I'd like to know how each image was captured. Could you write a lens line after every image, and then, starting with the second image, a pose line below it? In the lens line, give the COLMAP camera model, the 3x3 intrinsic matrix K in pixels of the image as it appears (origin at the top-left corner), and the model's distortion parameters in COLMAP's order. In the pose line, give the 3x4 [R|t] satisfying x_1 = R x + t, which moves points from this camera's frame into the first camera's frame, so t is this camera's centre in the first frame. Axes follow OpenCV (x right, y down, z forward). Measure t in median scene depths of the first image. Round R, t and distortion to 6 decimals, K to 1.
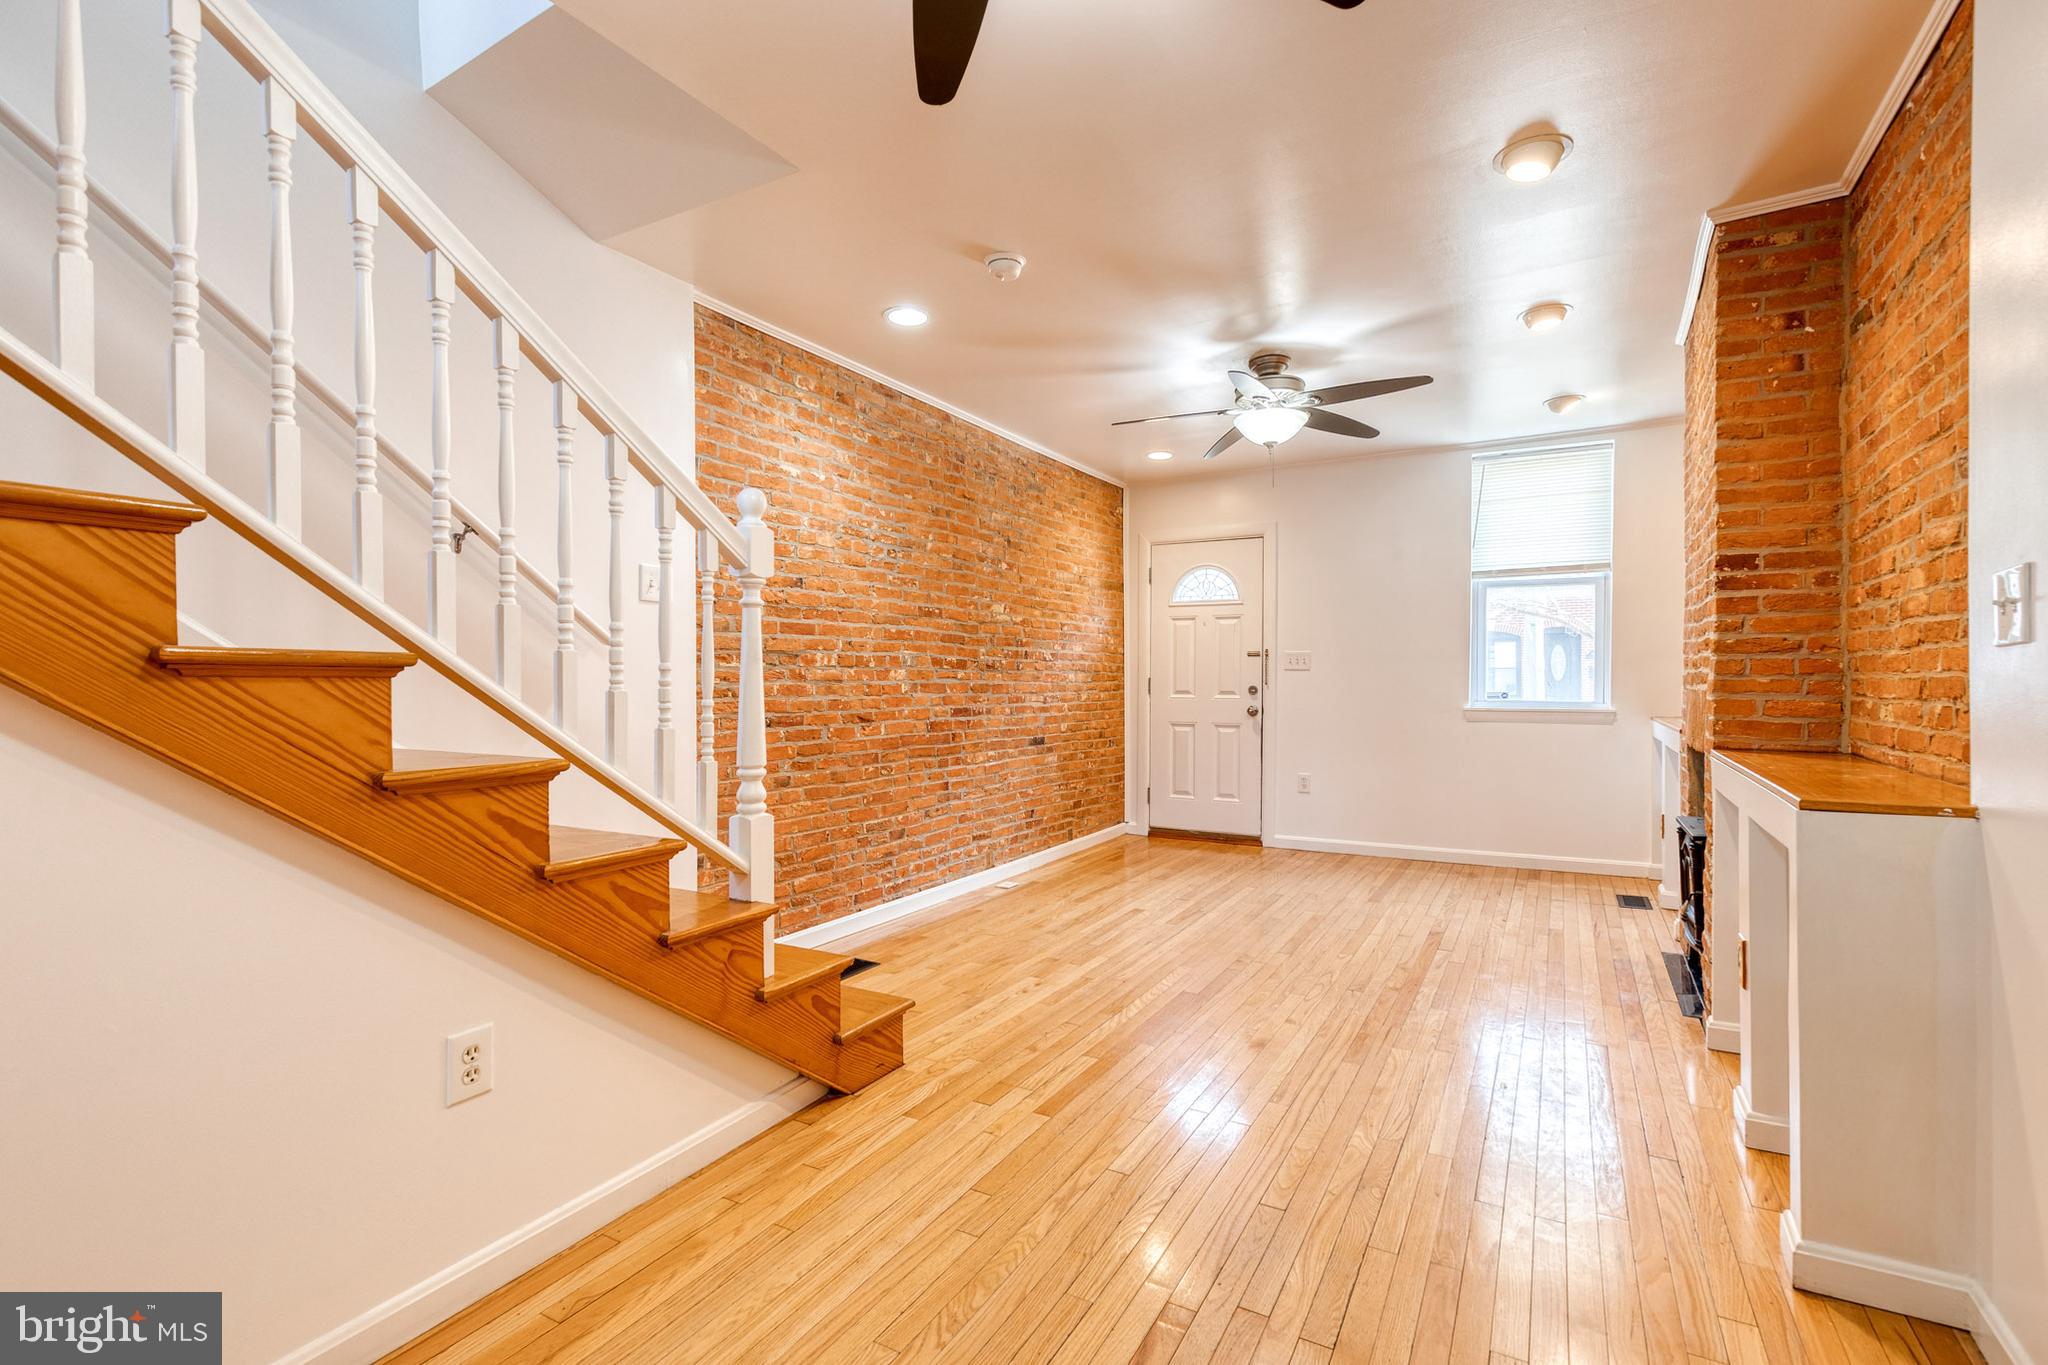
lens RADIAL K [[909.1, 0, 1042.6], [0, 909.1, 683.6], [0, 0, 1]] dist [0.000222, -0.000972]
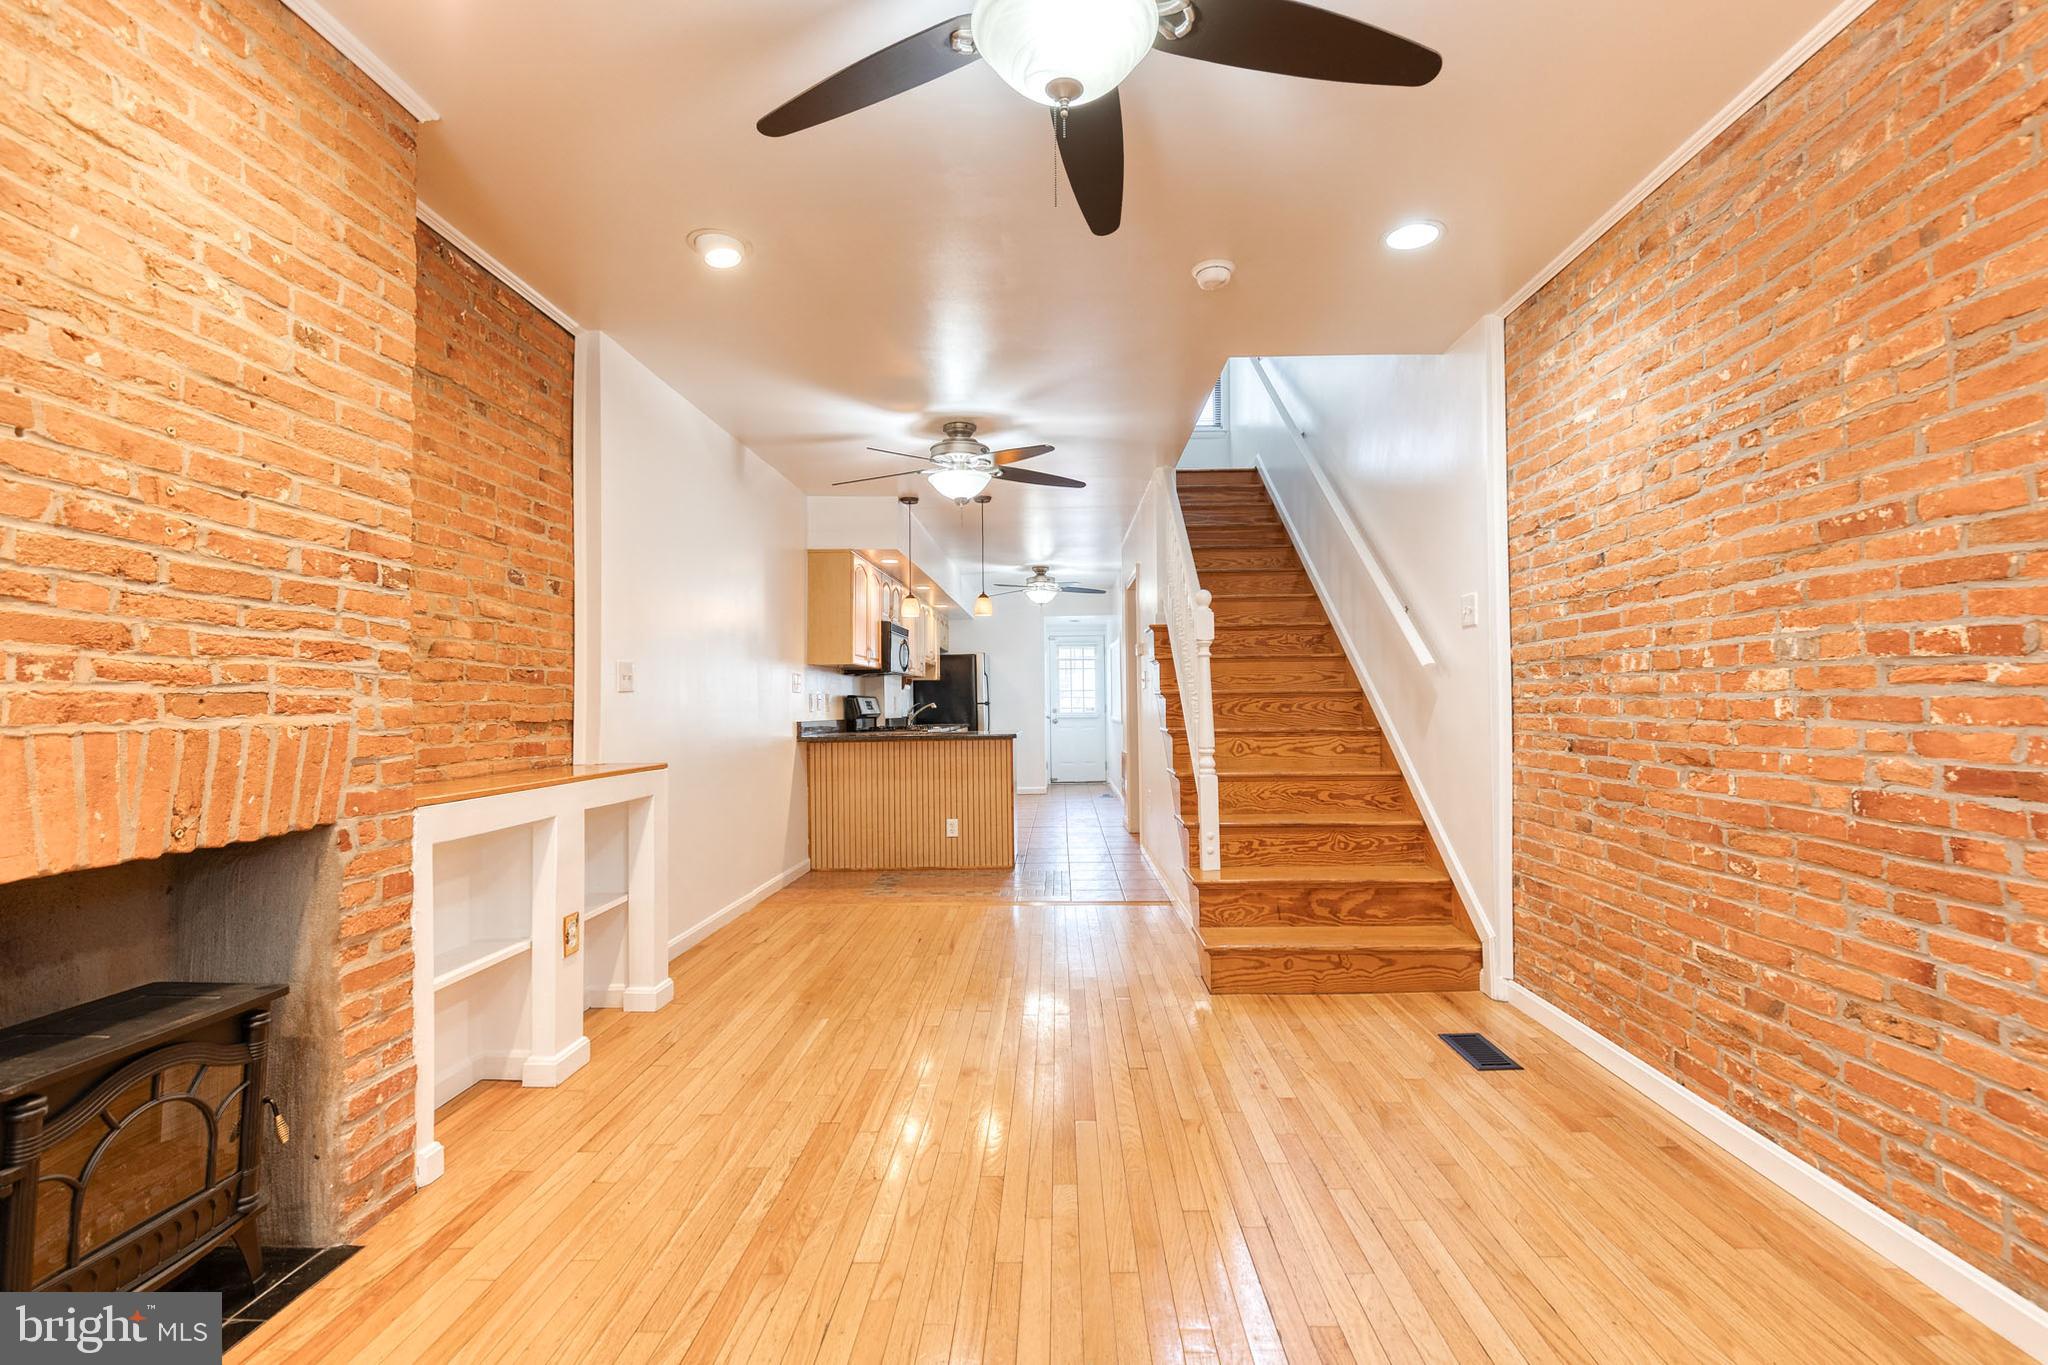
lens RADIAL K [[926.8, 0, 1051.3], [0, 926.8, 684.4], [0, 0, 1]] dist [0.006655, -0.000420]
pose [[-0.874062, 0.001820, -0.485811, 0.492065], [0.010359, 0.999835, -0.014892, -0.004497], [0.485704, -0.018050, -0.873937, 1.465514]]
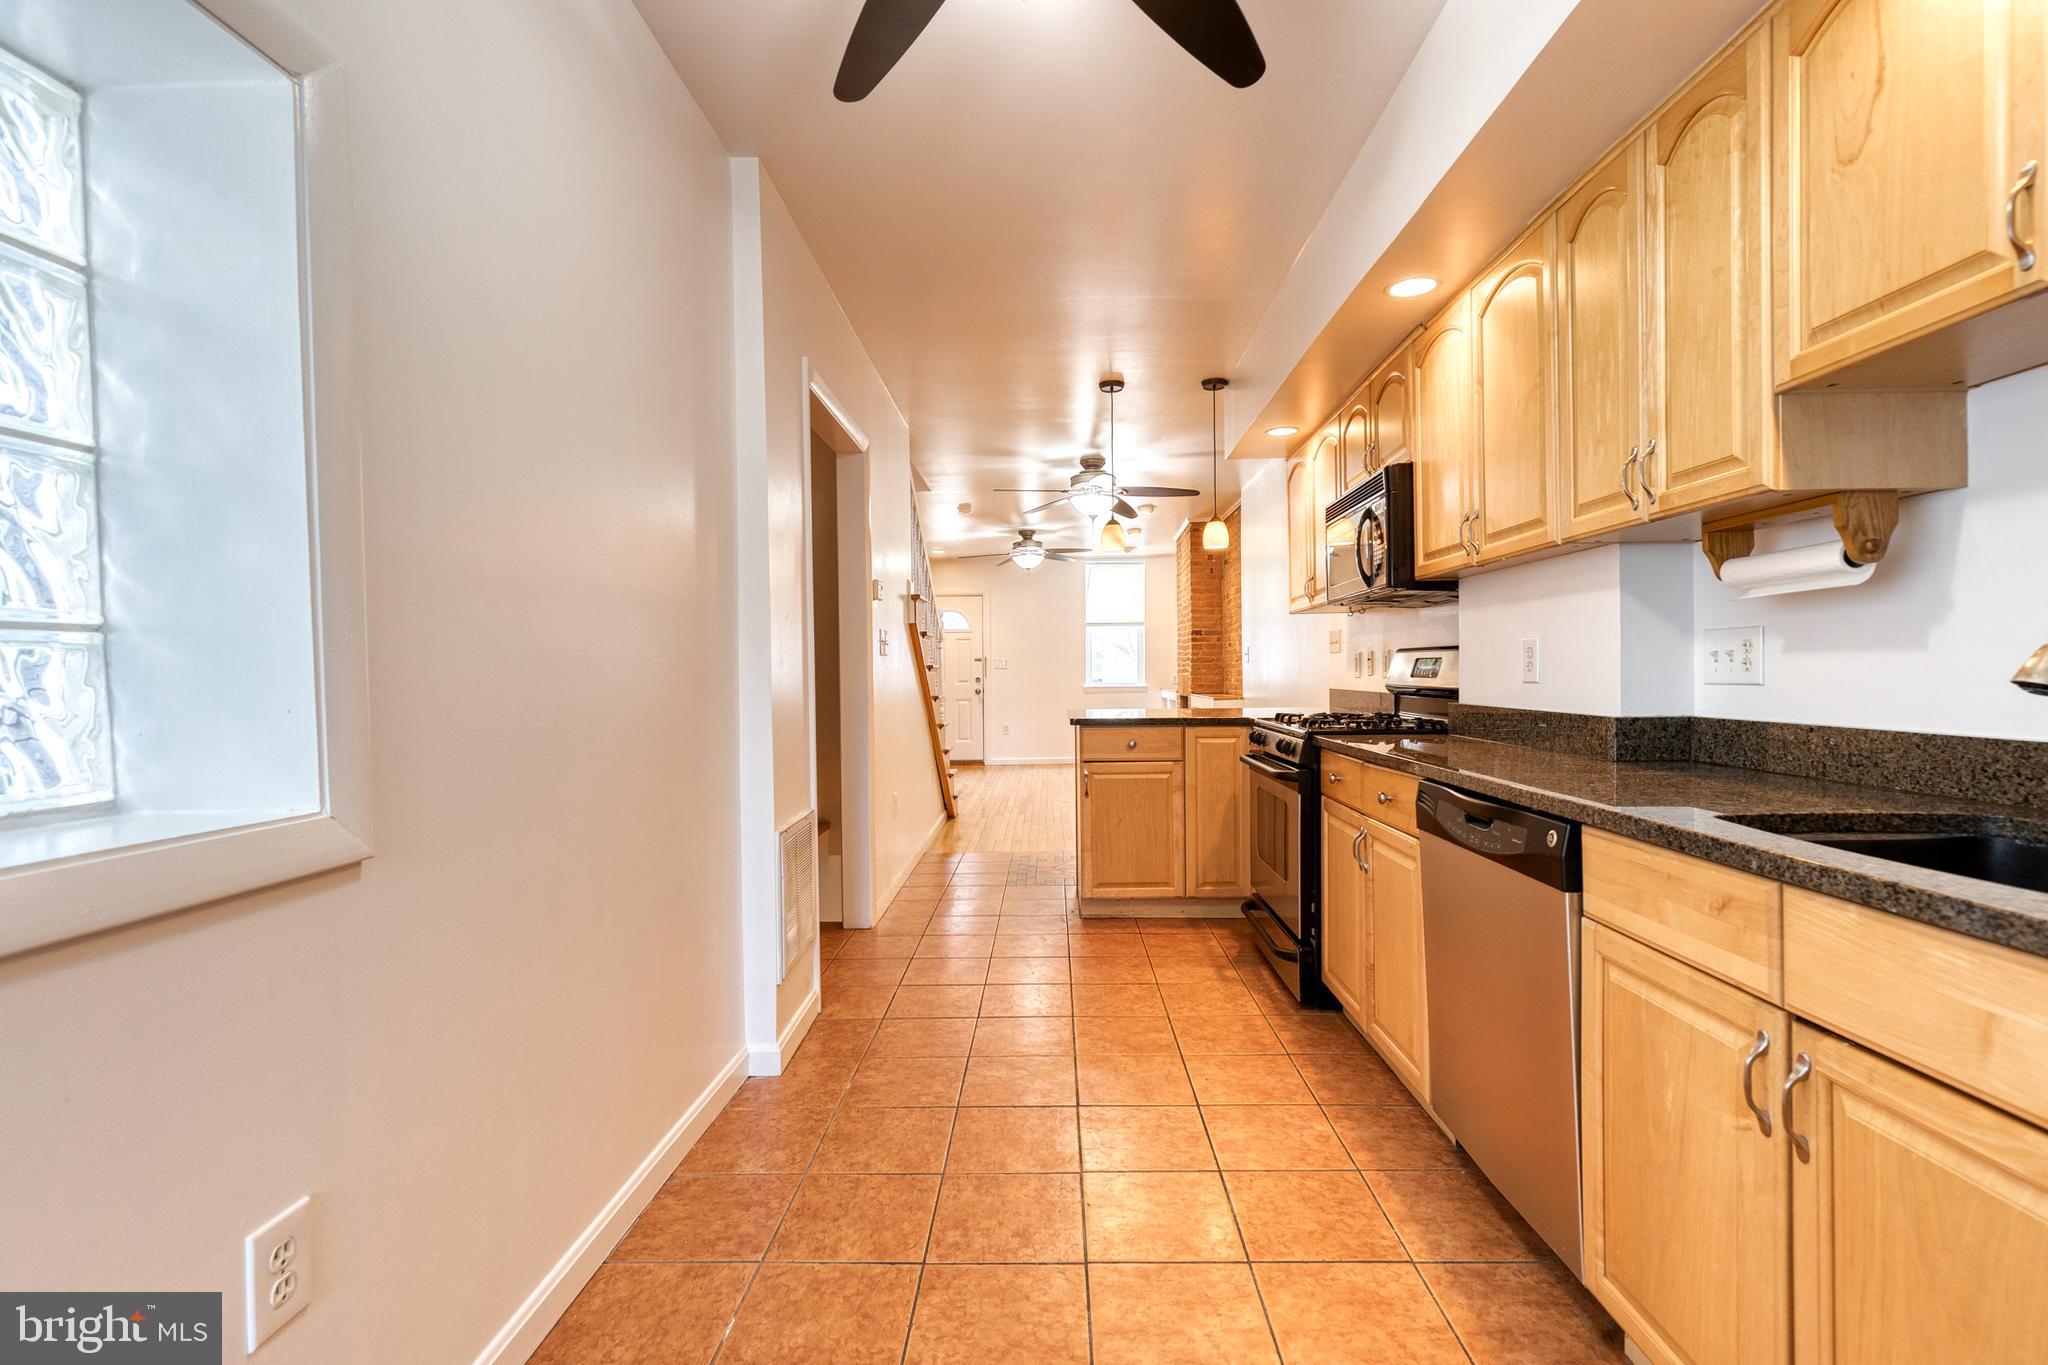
lens RADIAL K [[909.1, 0, 1042.6], [0, 909.1, 683.6], [0, 0, 1]] dist [0.000222, -0.000972]
pose [[0.874322, -0.013255, 0.485165, -0.891926], [0.012643, 0.999910, 0.004534, 0.013681], [-0.485182, 0.002170, 0.874411, -1.079215]]
